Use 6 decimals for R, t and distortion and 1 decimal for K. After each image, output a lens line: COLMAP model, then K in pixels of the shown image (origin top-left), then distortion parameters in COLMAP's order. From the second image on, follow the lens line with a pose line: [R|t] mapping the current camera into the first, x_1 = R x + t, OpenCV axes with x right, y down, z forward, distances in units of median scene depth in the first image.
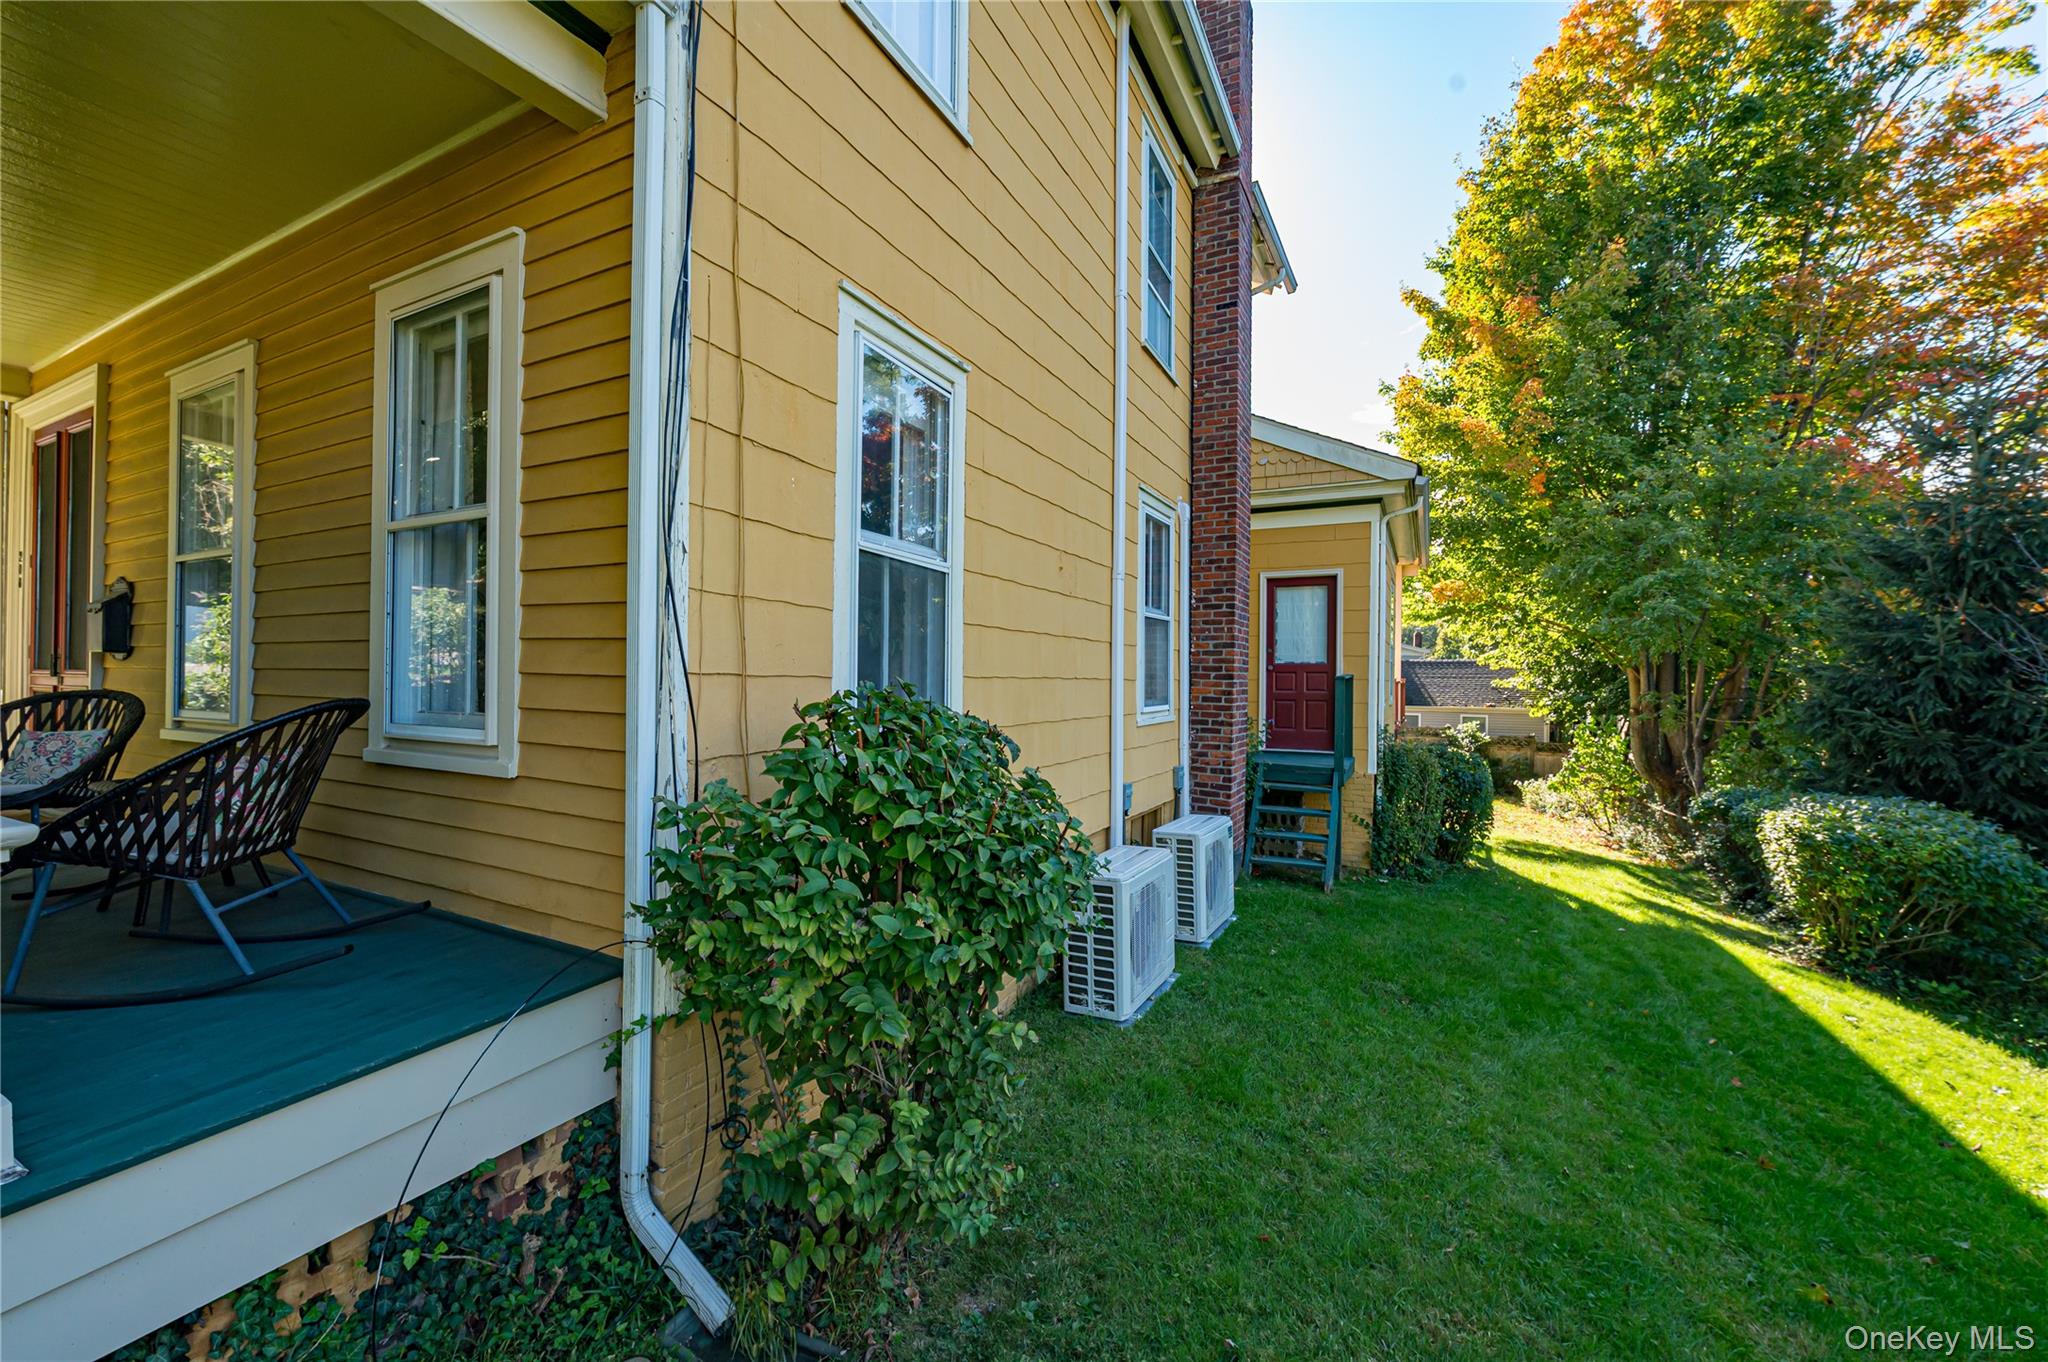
lens RADIAL K [[813.0, 0, 1016.4], [0, 813.0, 677.1], [0, 0, 1]] dist [-0.005772, -0.000477]
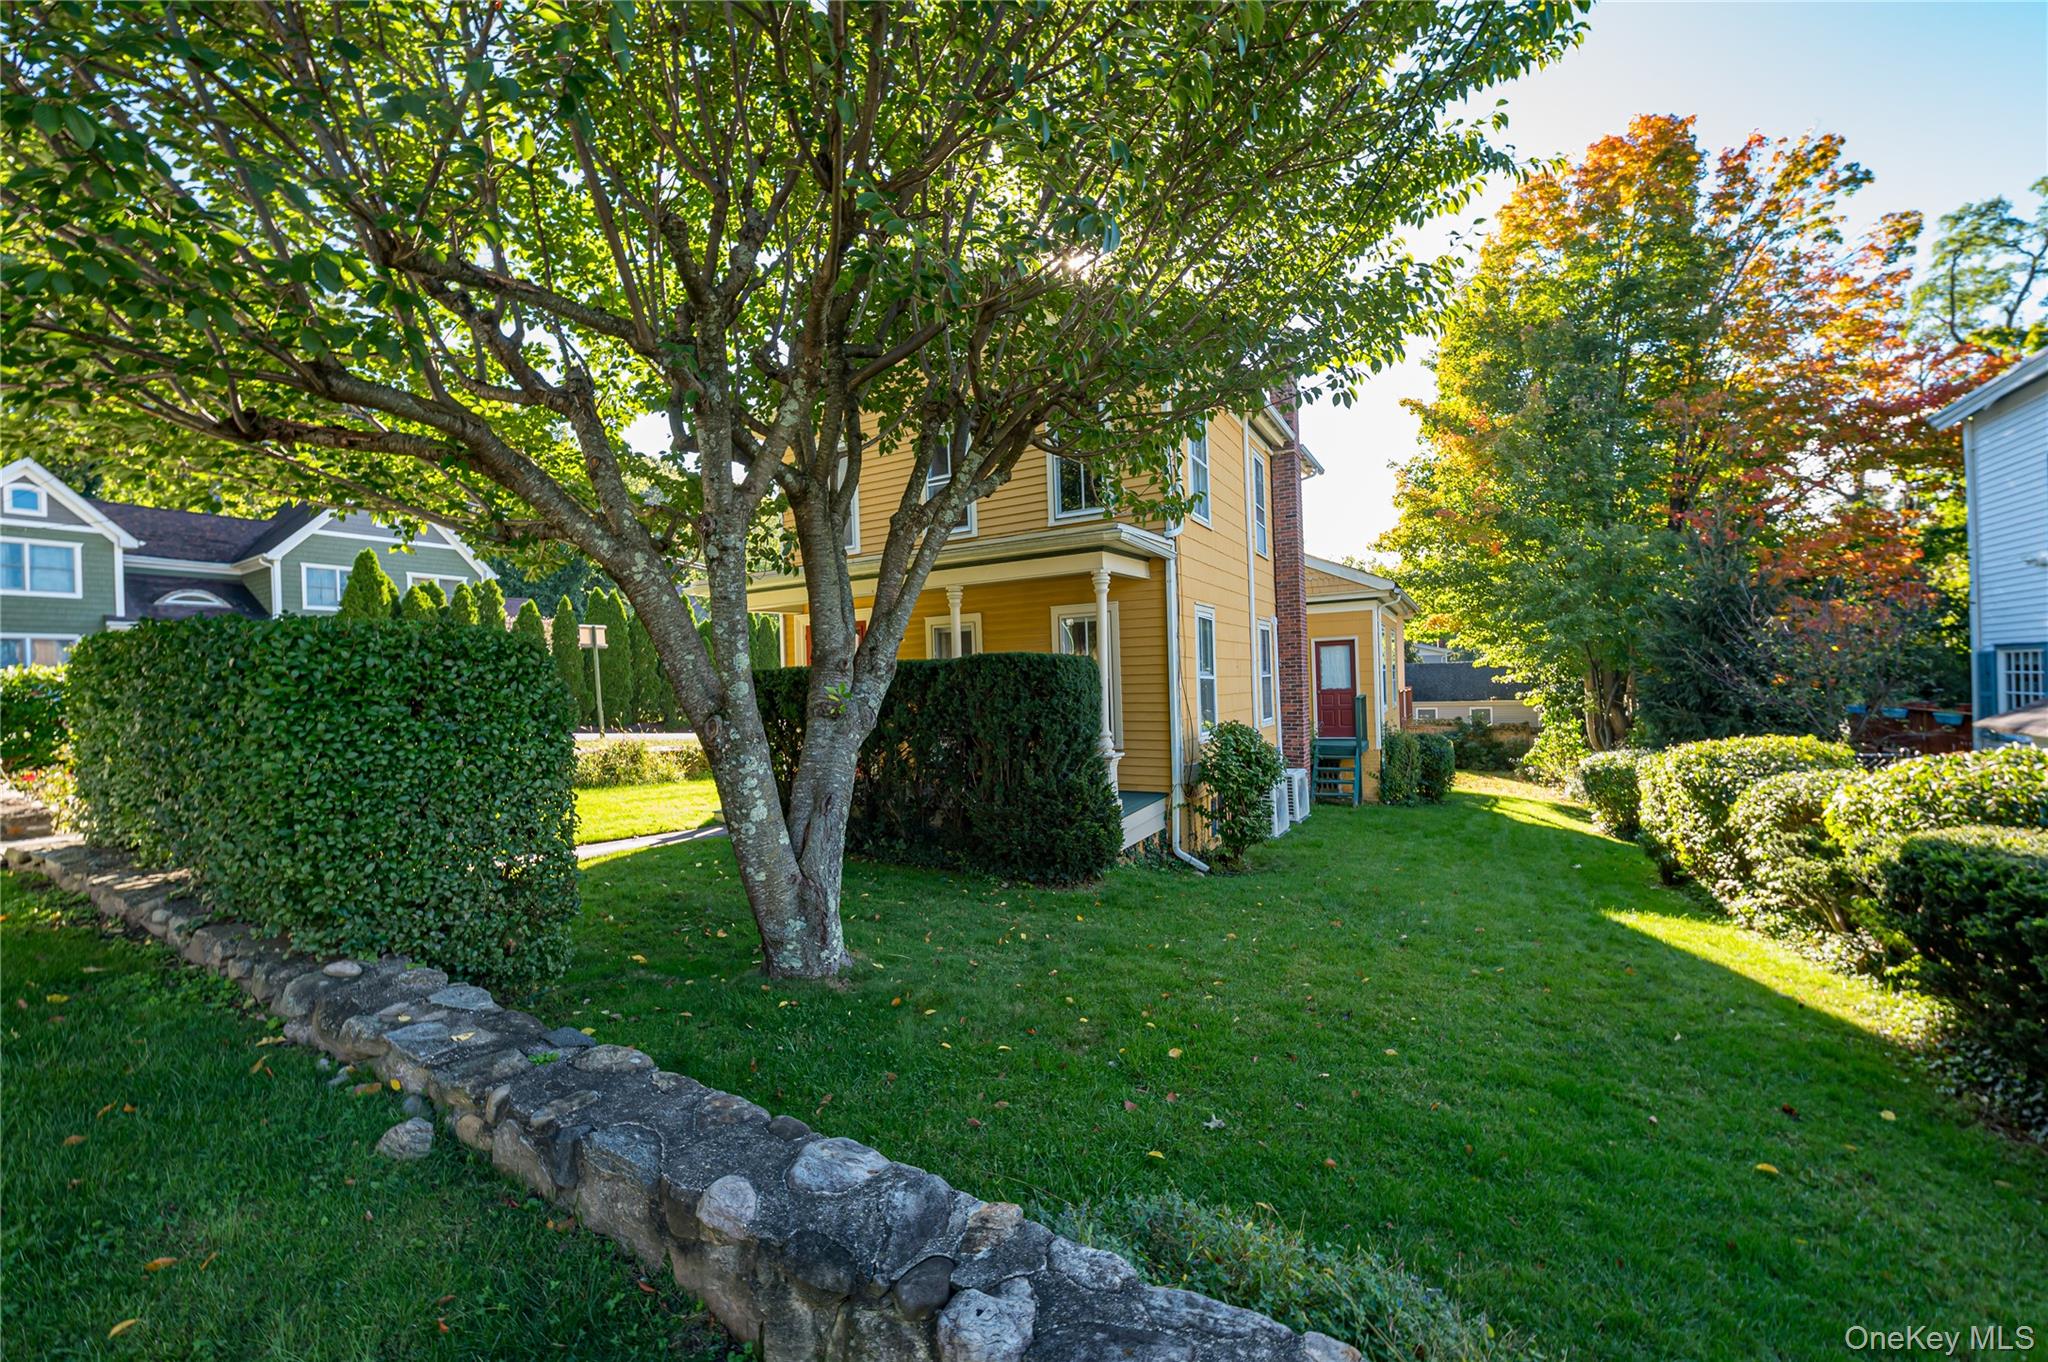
lens RADIAL K [[813.0, 0, 1028.3], [0, 813.0, 689.4], [0, 0, 1]] dist [-0.005772, -0.000477]
pose [[0.998612, -0.045240, -0.026971, -0.288926], [0.045420, 0.998949, 0.006117, -0.060258], [0.026666, -0.007333, 0.999617, -0.836635]]
